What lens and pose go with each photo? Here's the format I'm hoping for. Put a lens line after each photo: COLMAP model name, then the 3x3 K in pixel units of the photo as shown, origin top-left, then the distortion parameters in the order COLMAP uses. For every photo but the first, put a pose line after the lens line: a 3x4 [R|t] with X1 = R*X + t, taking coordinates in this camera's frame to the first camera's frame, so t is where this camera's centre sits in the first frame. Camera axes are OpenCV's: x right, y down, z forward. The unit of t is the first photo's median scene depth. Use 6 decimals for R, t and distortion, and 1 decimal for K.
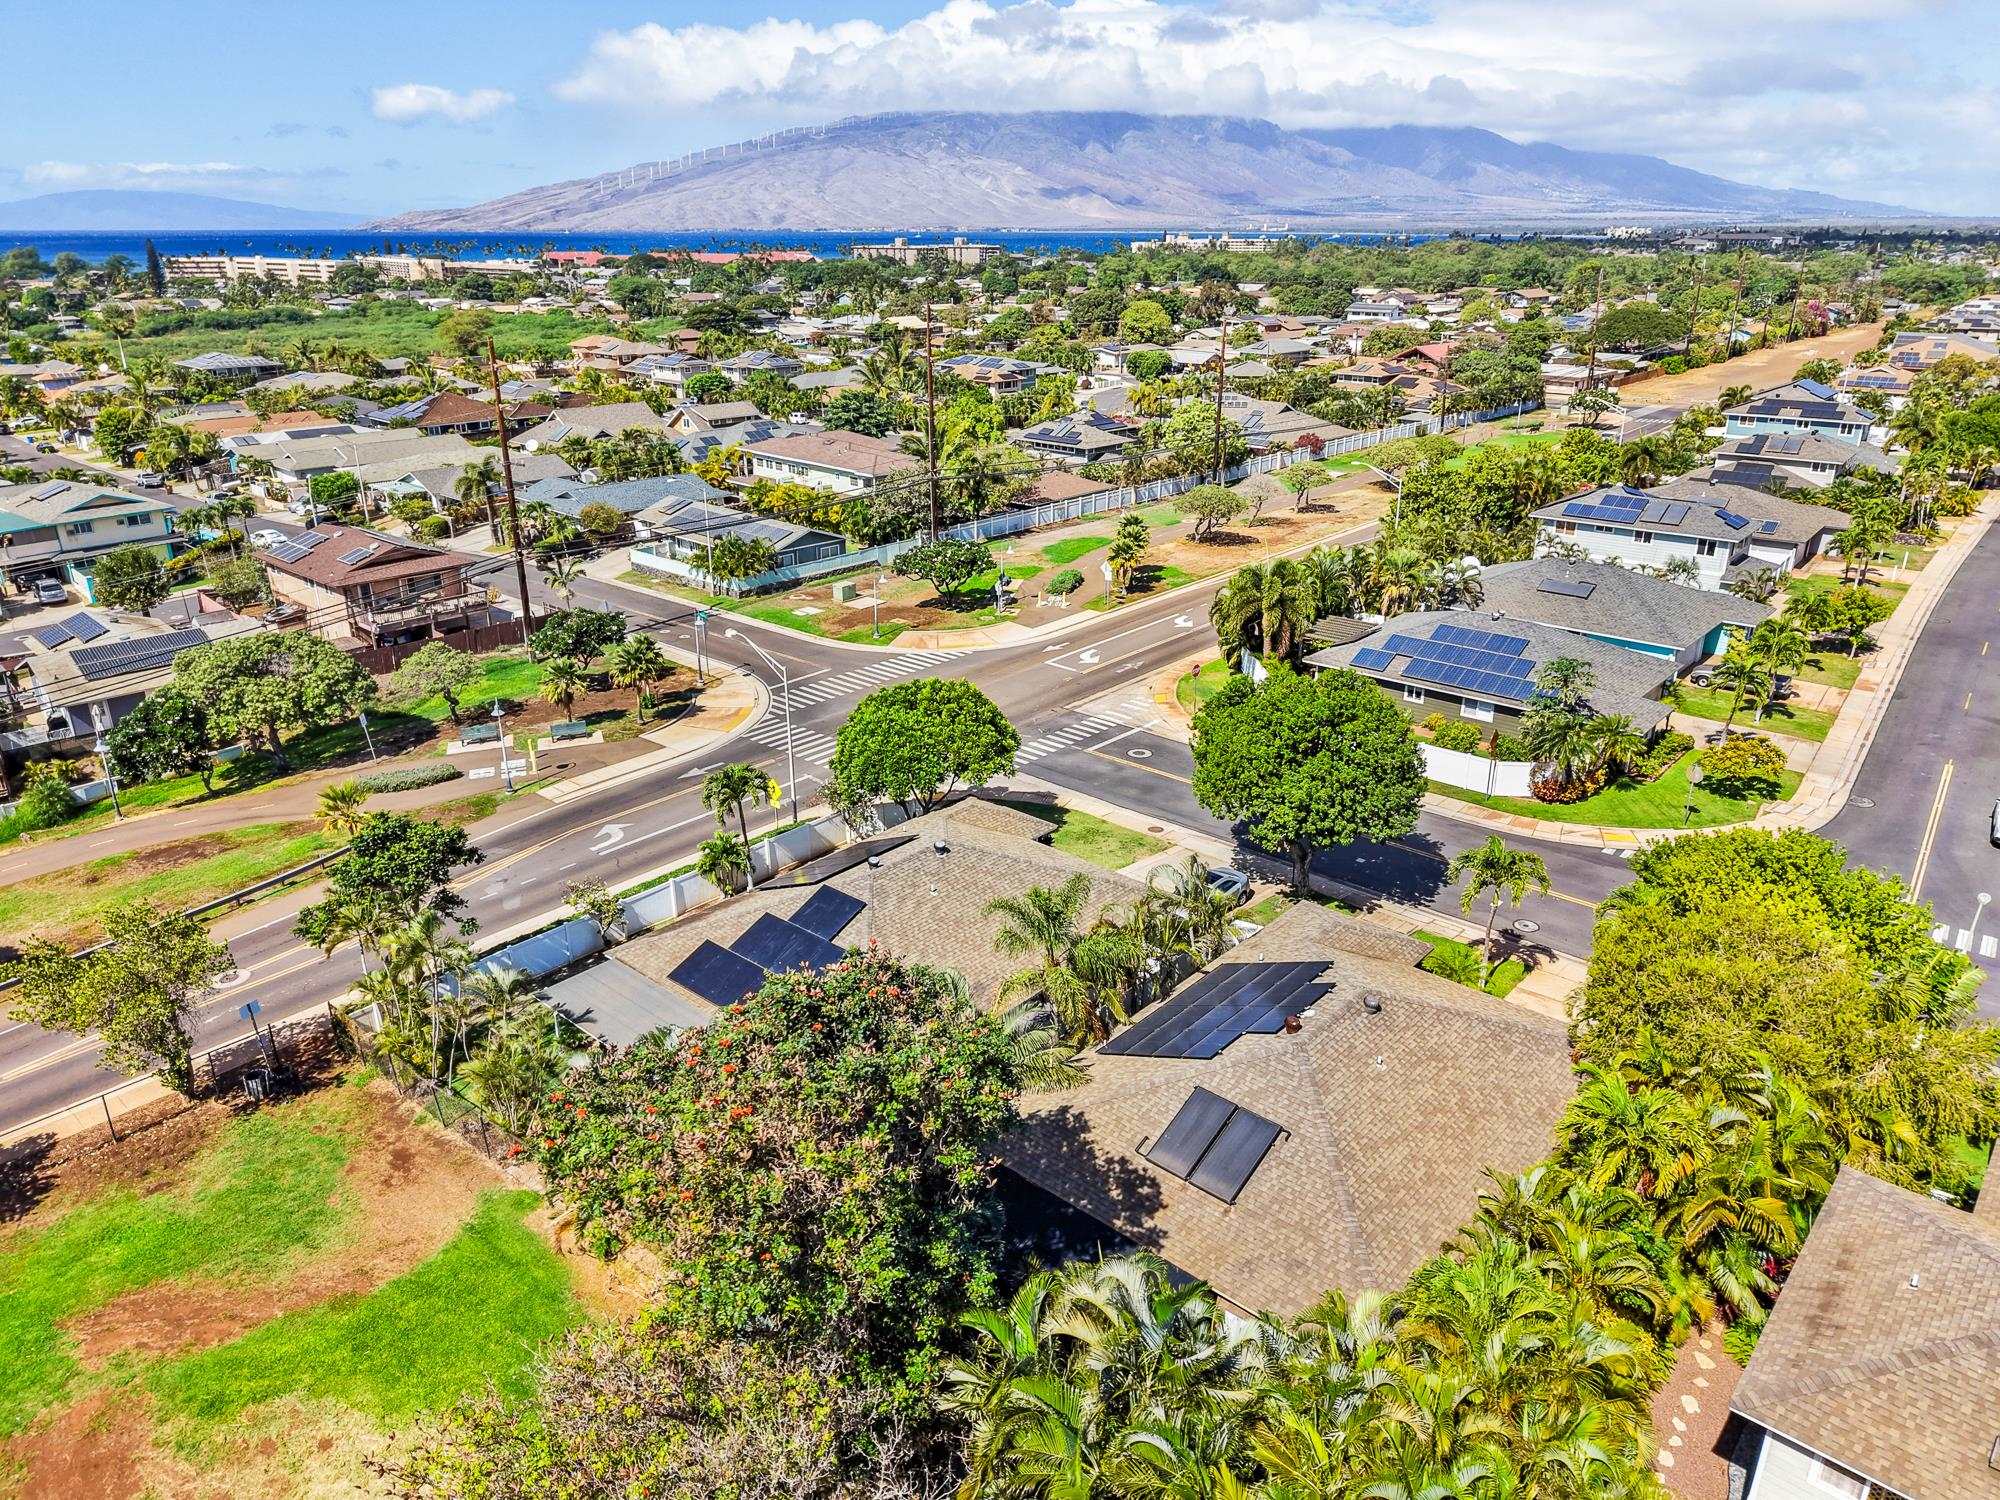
lens RADIAL K [[1341.6, 0, 1000.0], [0, 1341.6, 750.0], [0, 0, 1]] dist [0.017425, -0.017559]
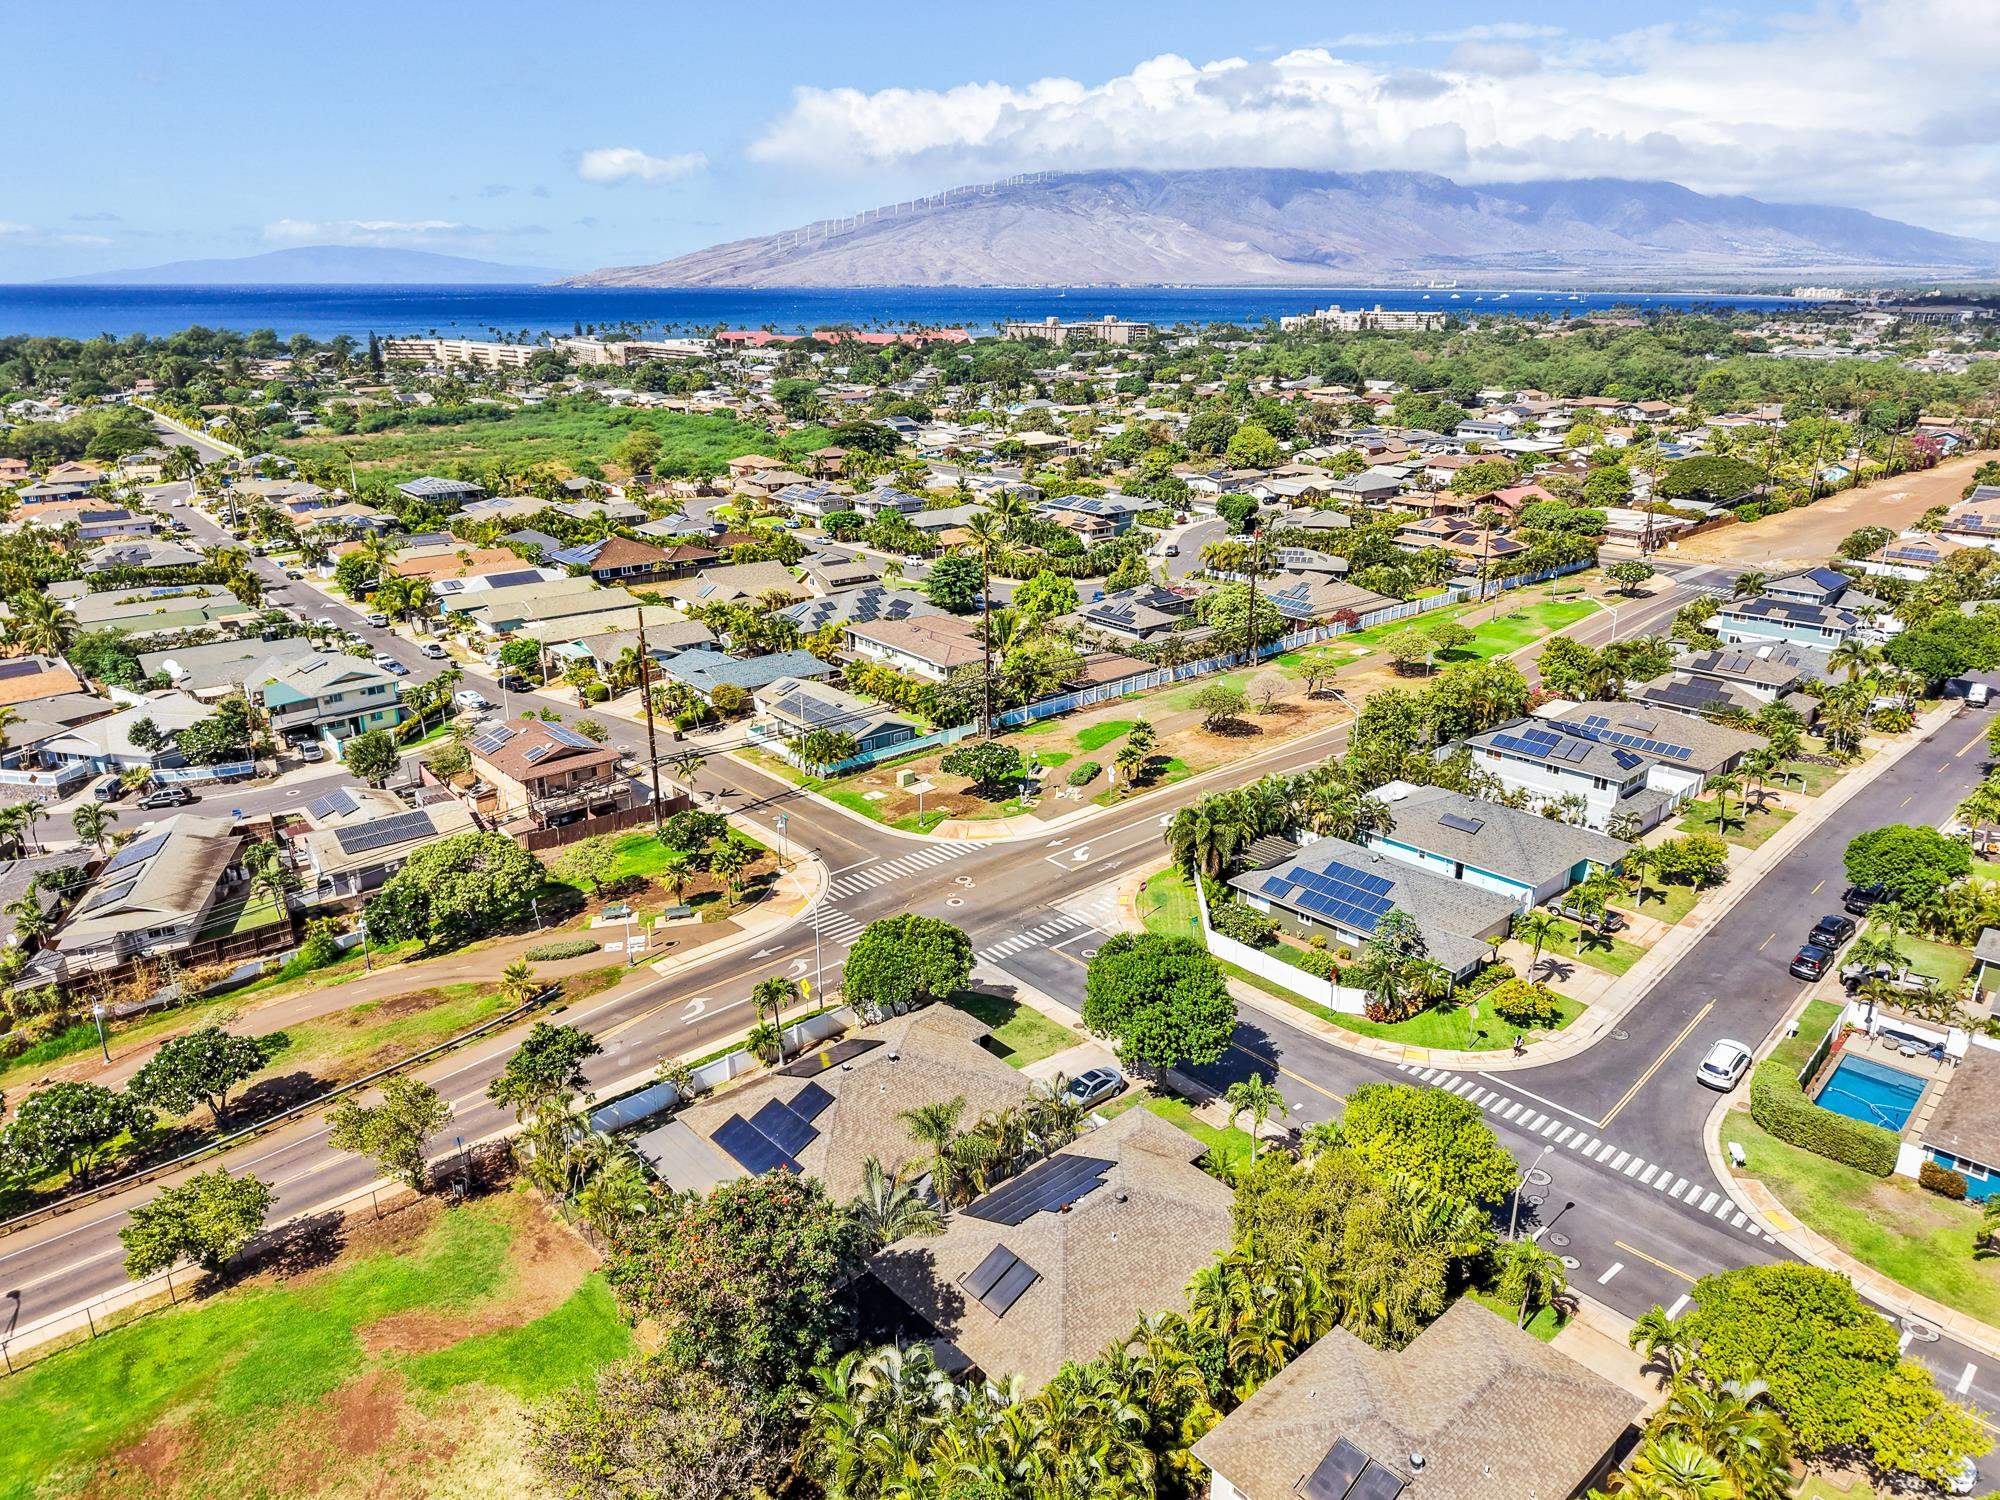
lens RADIAL K [[1341.6, 0, 1000.0], [0, 1341.6, 750.0], [0, 0, 1]] dist [0.017425, -0.017559]
pose [[0.993476, 0.038155, -0.107467, 0.134216], [-0.041928, 0.998573, -0.033071, -0.135972], [0.106052, 0.037362, 0.993658, -0.303610]]
